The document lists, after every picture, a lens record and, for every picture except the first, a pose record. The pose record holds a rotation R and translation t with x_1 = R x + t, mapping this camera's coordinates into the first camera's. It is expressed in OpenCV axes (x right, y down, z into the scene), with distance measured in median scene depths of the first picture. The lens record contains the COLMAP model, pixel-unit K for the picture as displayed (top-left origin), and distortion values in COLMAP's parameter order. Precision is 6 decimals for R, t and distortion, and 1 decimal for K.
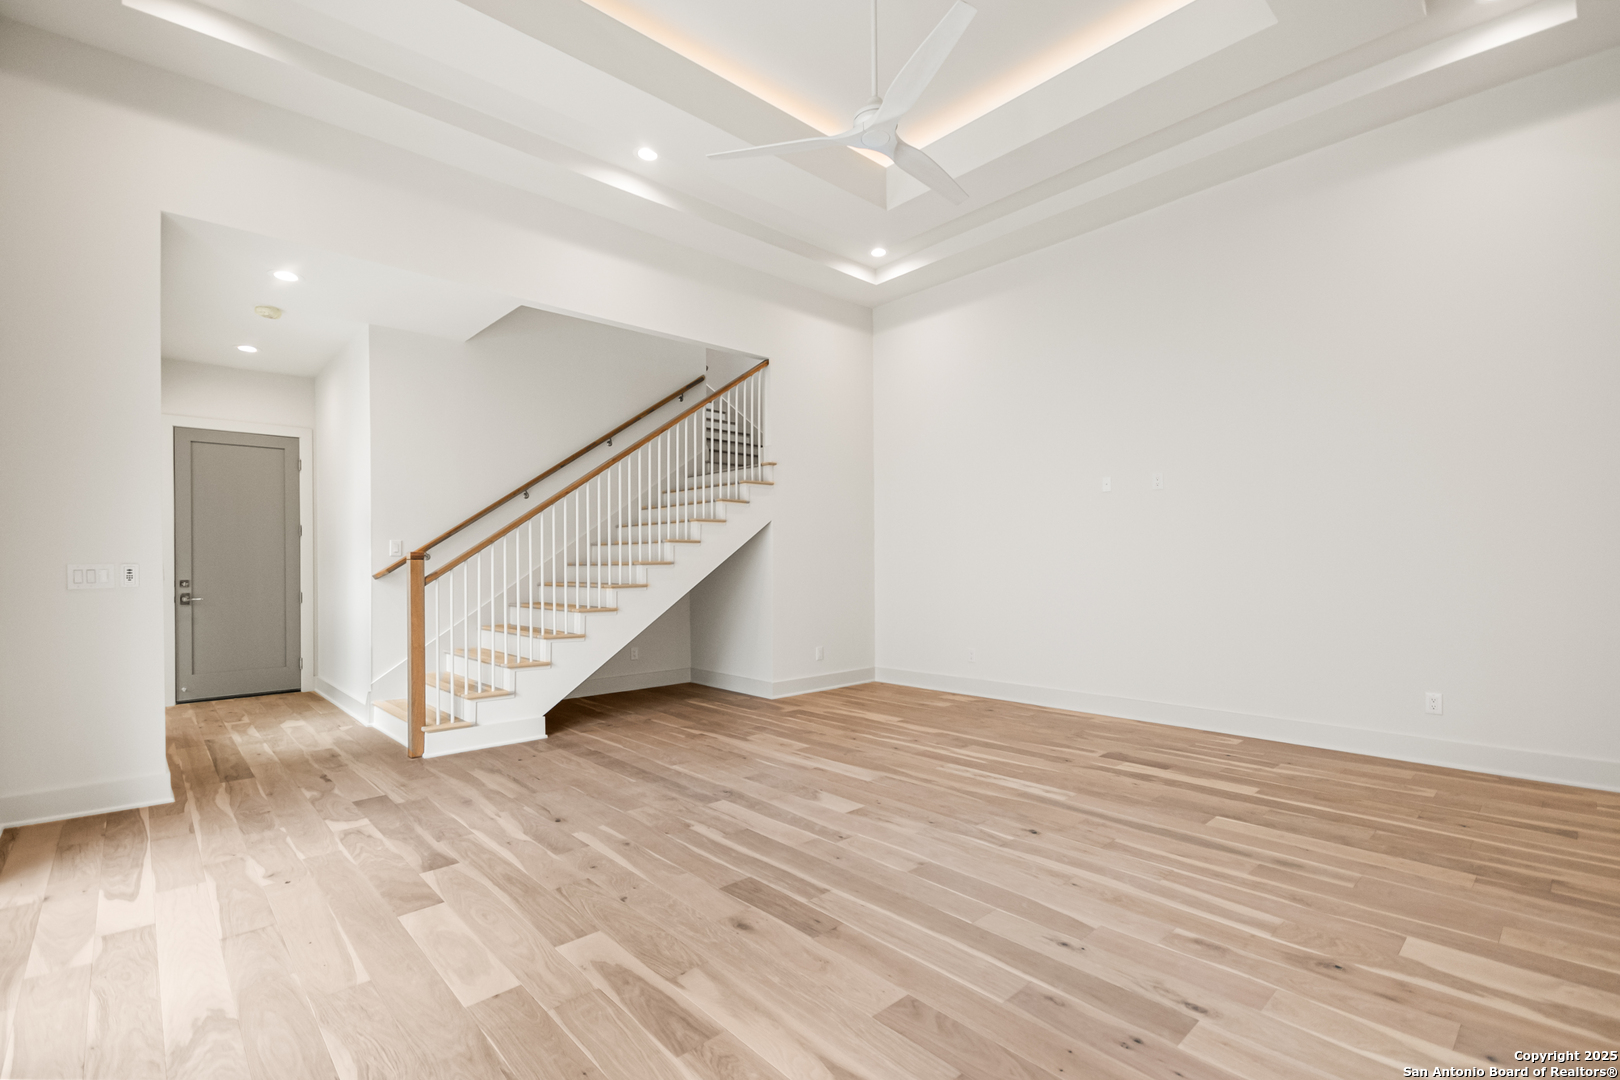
lens RADIAL K [[727.3, 0, 807.7], [0, 727.3, 562.0], [0, 0, 1]] dist [0.017504, -0.012905]
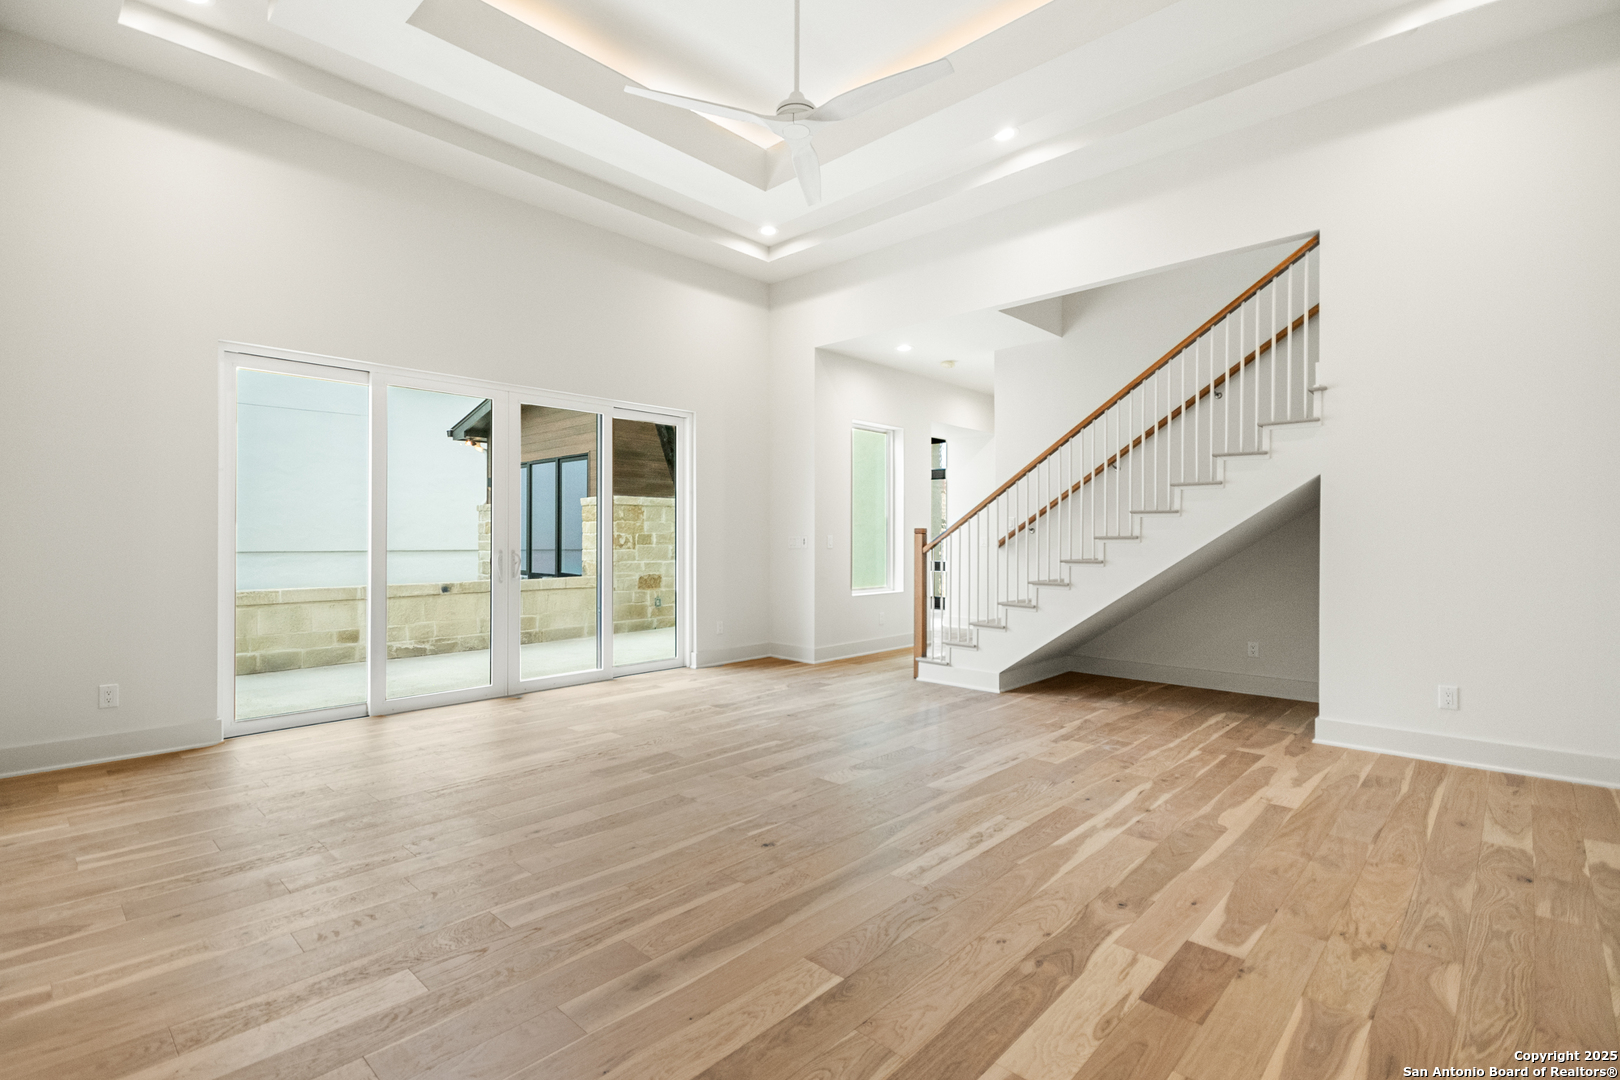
lens RADIAL K [[748.4, 0, 804.1], [0, 748.4, 533.4], [0, 0, 1]] dist [-0.001033, -0.001047]
pose [[0.069755, 0.001566, -0.997563, 0.870015], [0.002345, 0.999996, 0.001734, -0.007766], [0.997561, -0.002460, 0.069751, 0.699705]]
